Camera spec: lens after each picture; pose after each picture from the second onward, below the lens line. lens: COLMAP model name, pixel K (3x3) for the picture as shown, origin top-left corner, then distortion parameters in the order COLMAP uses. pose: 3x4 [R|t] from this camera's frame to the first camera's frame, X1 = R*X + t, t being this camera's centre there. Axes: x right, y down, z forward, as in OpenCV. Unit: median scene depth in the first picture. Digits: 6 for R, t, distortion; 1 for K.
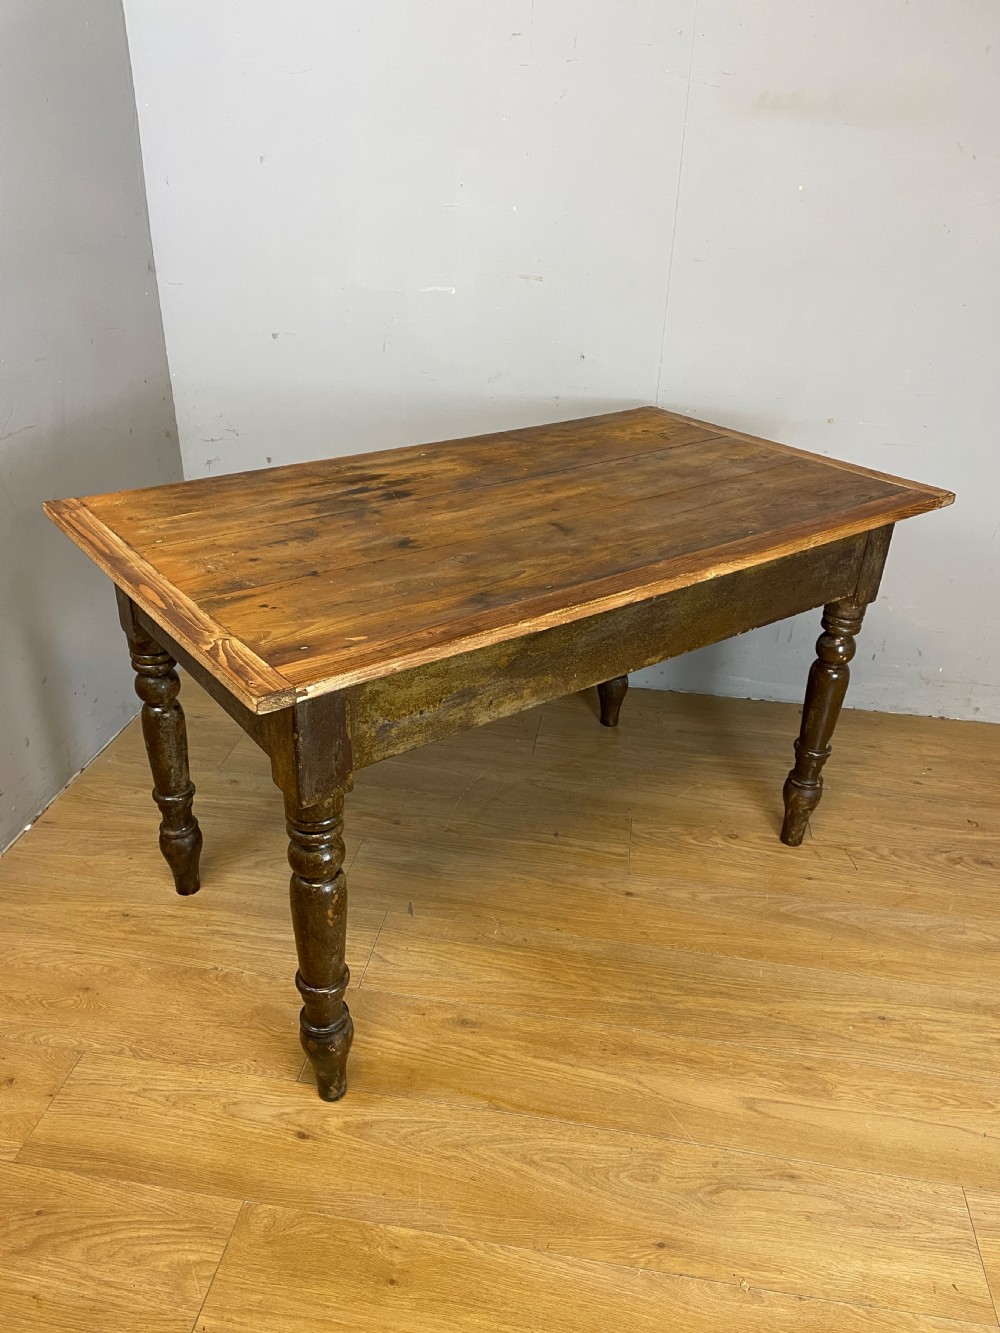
lens RADIAL K [[1009.5, 0, 491.9], [0, 1009.5, 666.6], [0, 0, 1]] dist [0.093620, -0.123435]
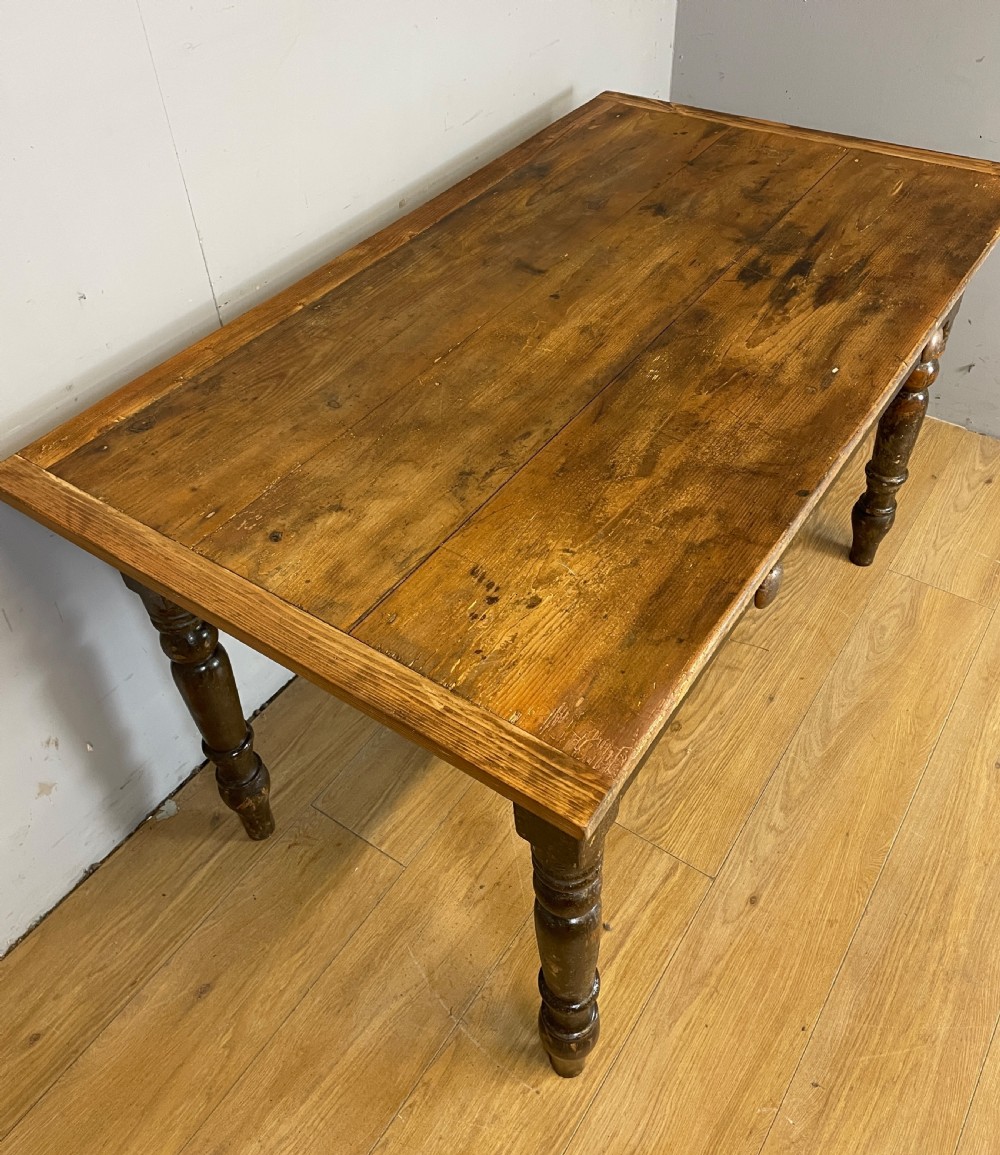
lens RADIAL K [[1003.4, 0, 493.8], [0, 1003.4, 488.2], [0, 0, 1]] dist [0.097883, -0.125581]
pose [[-0.949328, 0.210023, -0.233808, 0.327688], [-0.134897, 0.399631, 0.906696, -0.812793], [0.283864, 0.892292, -0.351050, 1.402795]]
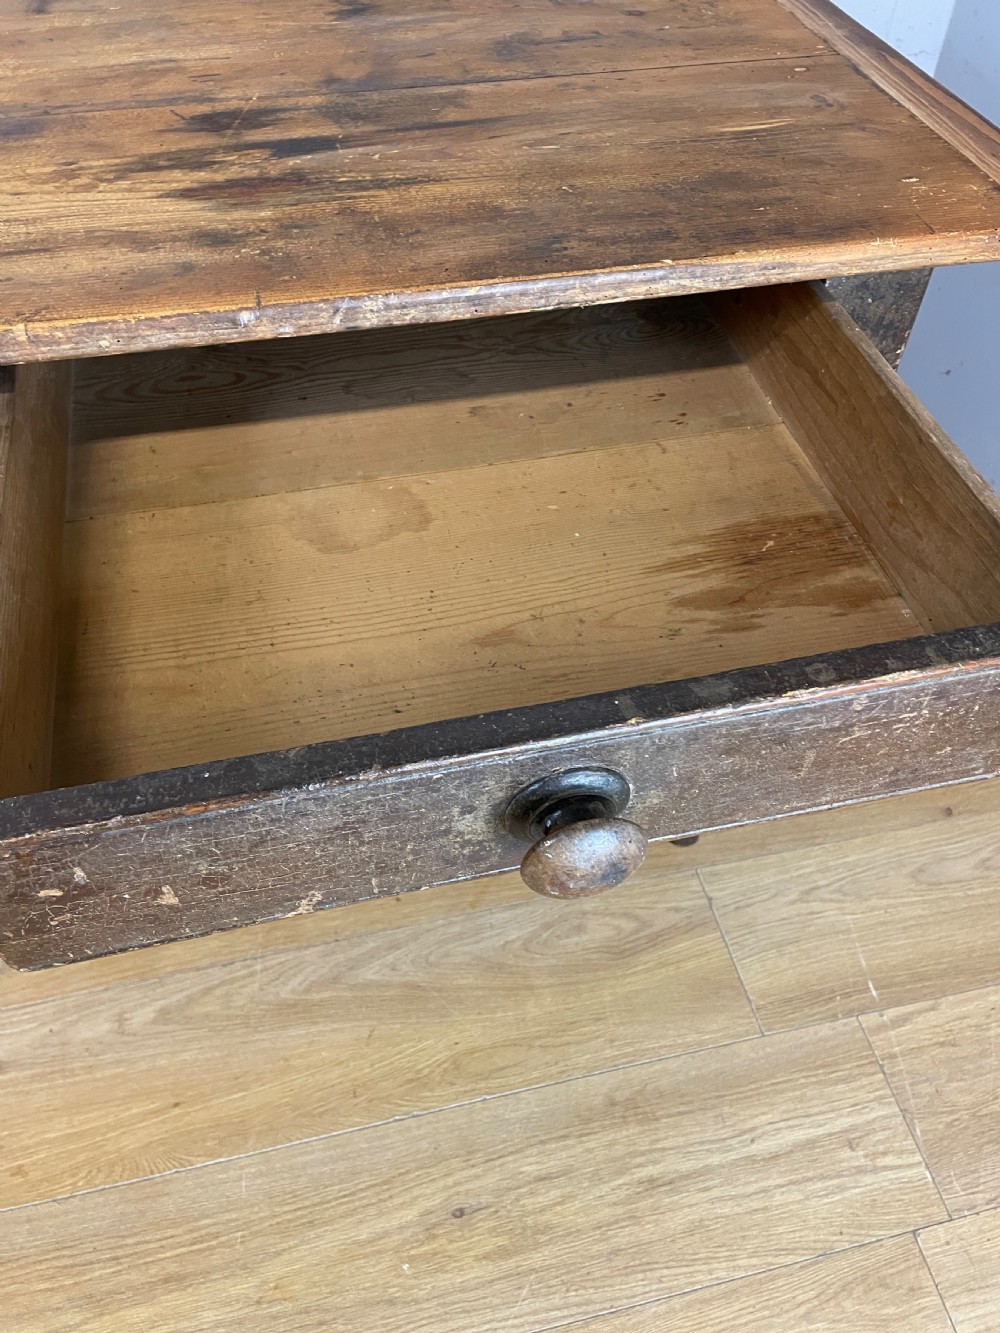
lens RADIAL K [[1009.5, 0, 491.9], [0, 1009.5, 666.6], [0, 0, 1]] dist [0.093620, -0.123435]
pose [[-0.911827, -0.337055, 0.234448, -0.358994], [0.153543, 0.249654, 0.956084, -0.492515], [-0.380783, 0.907781, -0.175889, 1.251140]]
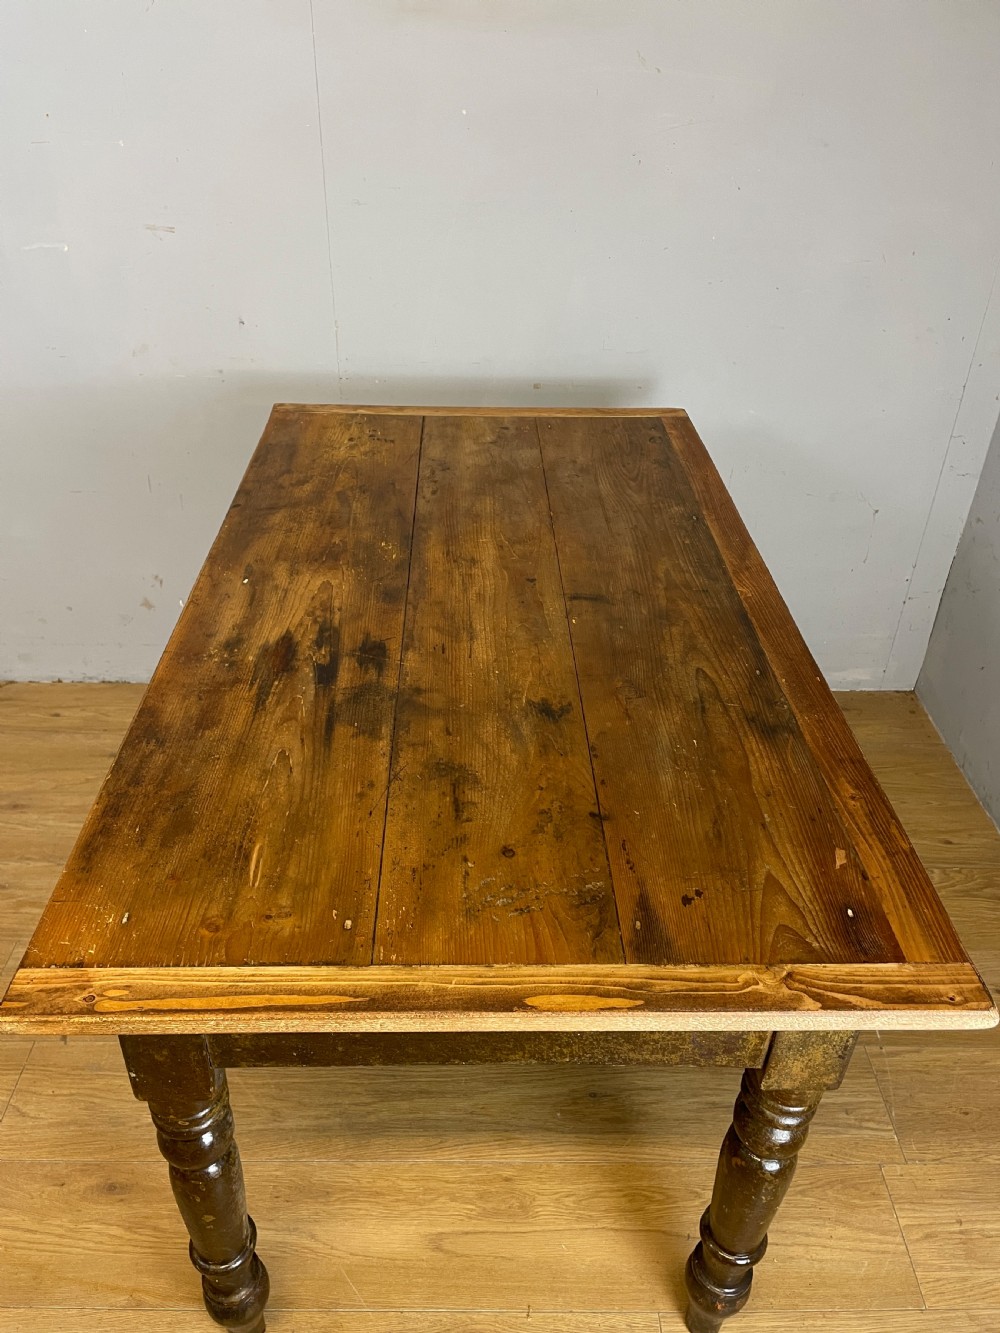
lens RADIAL K [[1009.5, 0, 491.9], [0, 1009.5, 666.6], [0, 0, 1]] dist [0.093620, -0.123435]
pose [[0.578889, -0.470456, 0.666002, -0.523744], [0.373725, 0.879013, 0.296082, -0.344176], [-0.724719, 0.077503, 0.684672, 0.477435]]
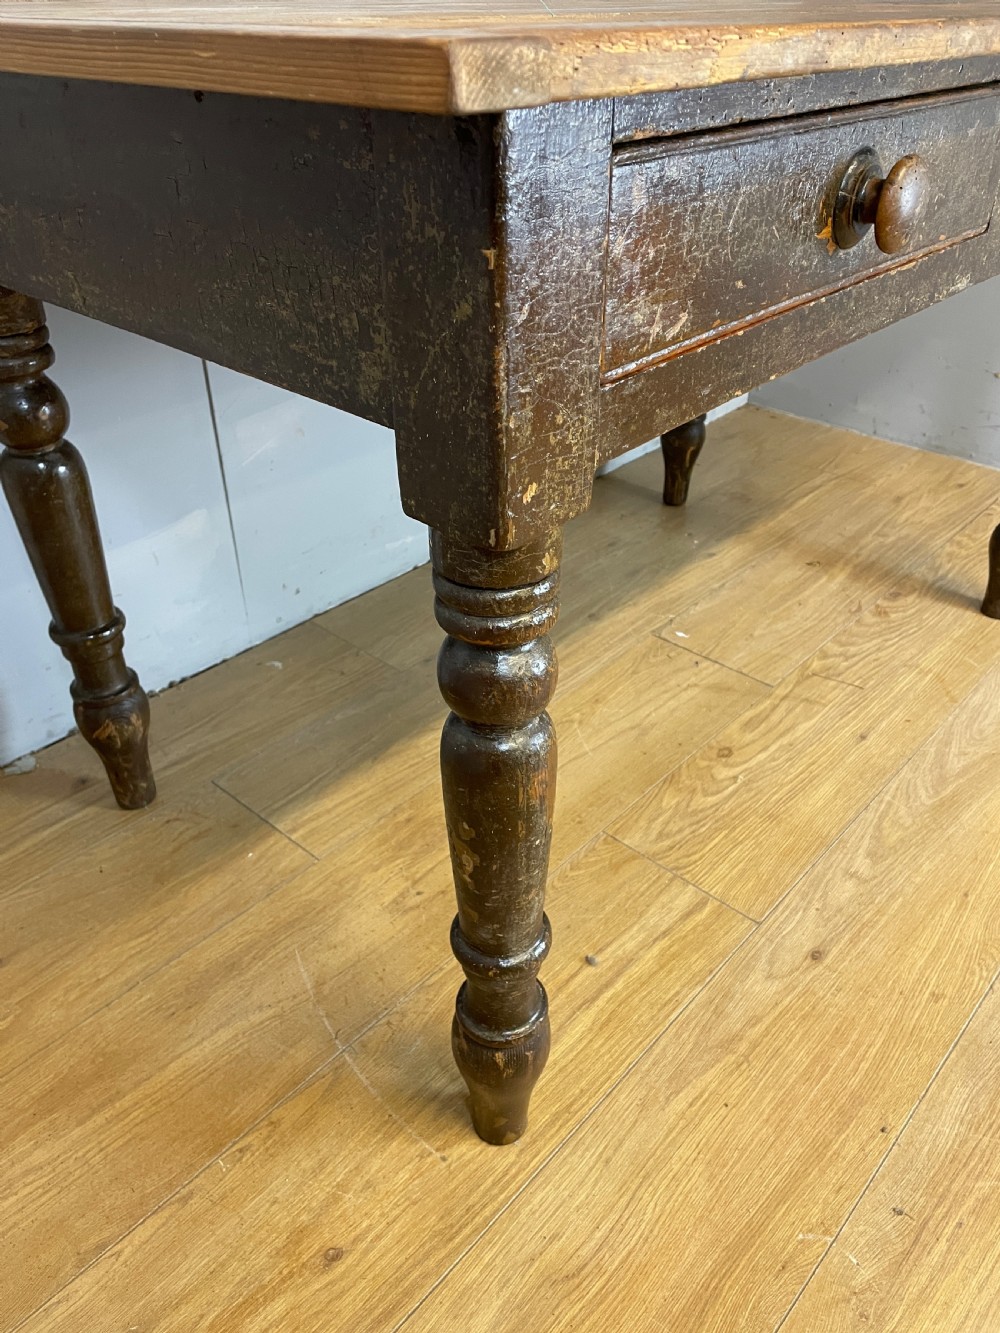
lens RADIAL K [[1008.2, 0, 502.5], [0, 1008.2, 668.7], [0, 0, 1]] dist [0.093199, -0.125726]
pose [[-0.980617, 0.080636, -0.178574, 0.250473], [-0.118599, 0.481191, 0.868556, -0.463622], [0.155965, 0.872899, -0.462301, 1.576975]]
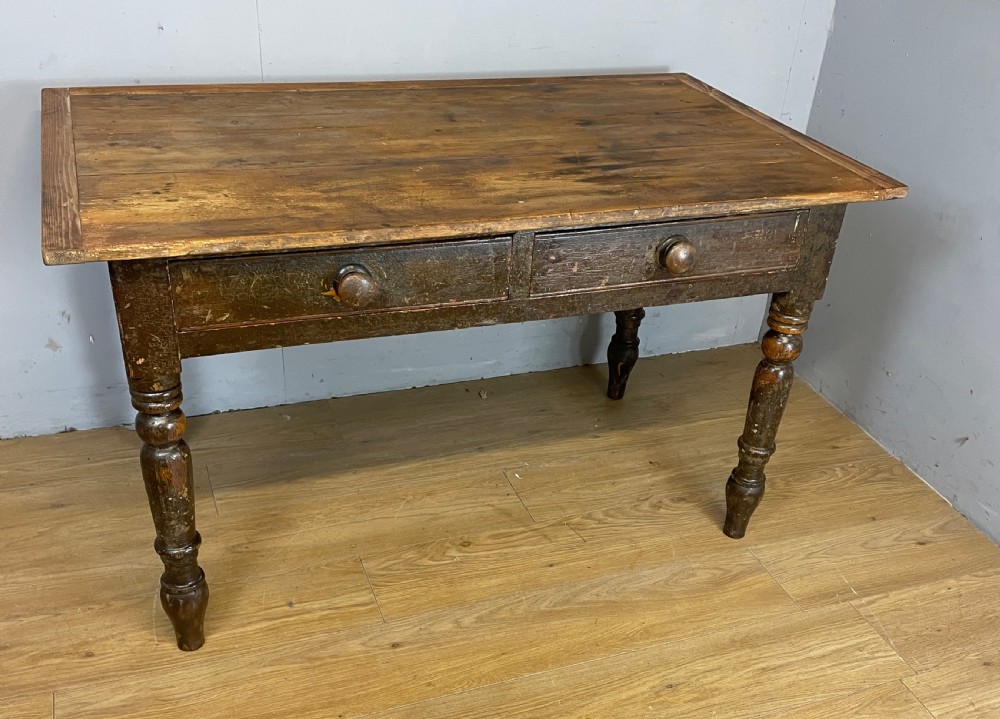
lens RADIAL K [[1001.9, 0, 504.2], [0, 1001.9, 436.5], [0, 0, 1]] dist [0.105014, -0.144510]
pose [[-0.956191, -0.229208, 0.182105, -0.278014], [0.044863, 0.499983, 0.864873, -0.924213], [-0.289286, 0.835153, -0.467796, 1.759415]]
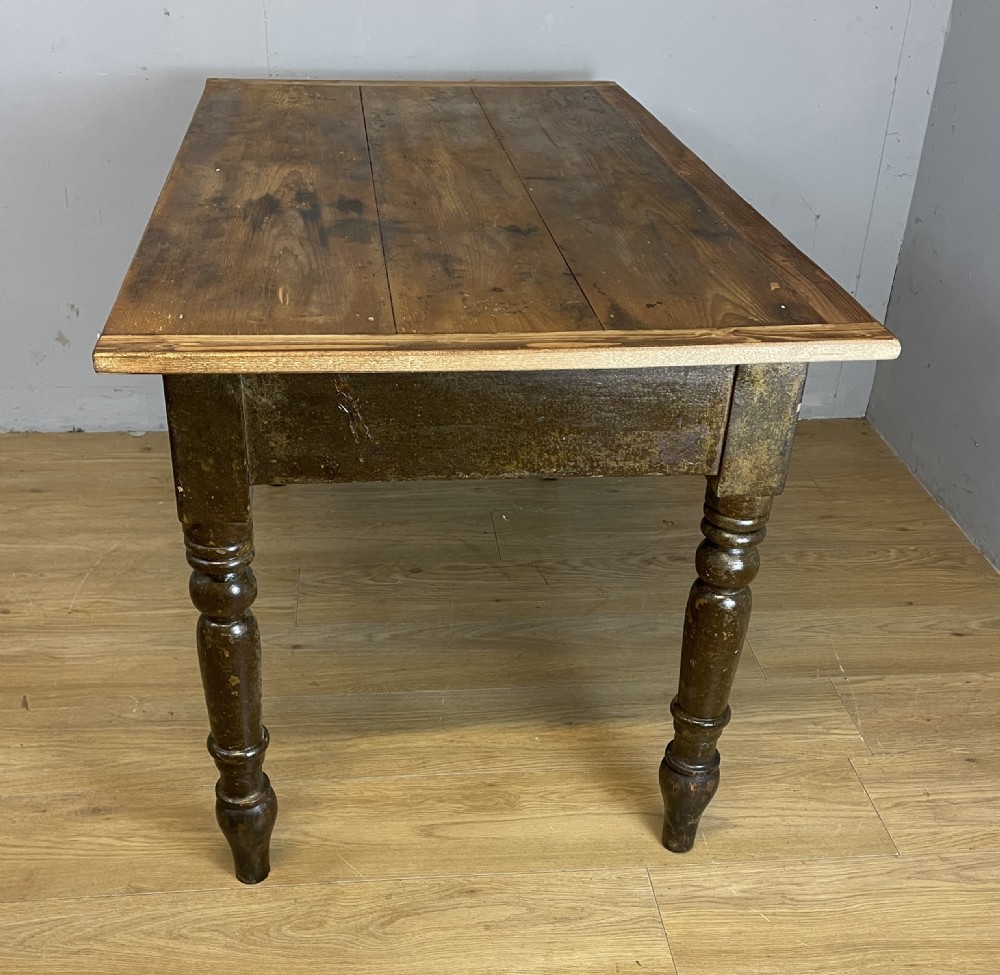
lens RADIAL K [[1226.9, 0, 498.2], [0, 1226.9, 528.1], [0, 0, 1]] dist [0.048231, 0.007314]
pose [[0.494509, -0.456789, 0.739462, -0.842373], [0.397771, 0.875382, 0.274745, -0.170901], [-0.772812, 0.158273, 0.614582, 0.401378]]
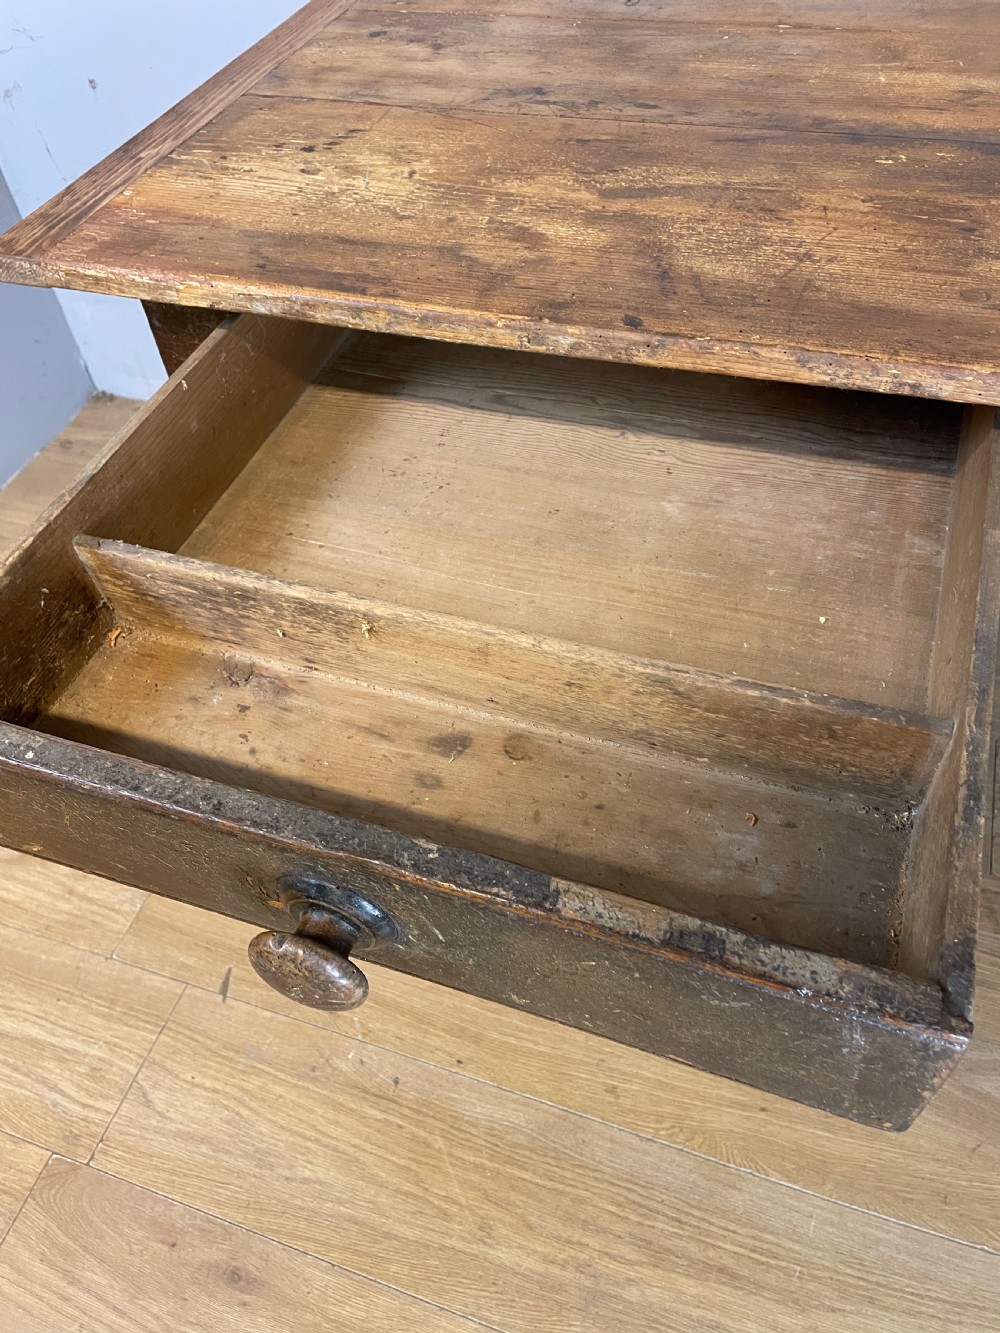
lens RADIAL K [[1009.5, 0, 491.9], [0, 1009.5, 666.6], [0, 0, 1]] dist [0.093620, -0.123435]
pose [[-0.556074, -0.617915, 0.555843, -0.221078], [0.437782, 0.350724, 0.827853, -0.546548], [-0.706490, 0.703686, 0.075483, 1.332889]]
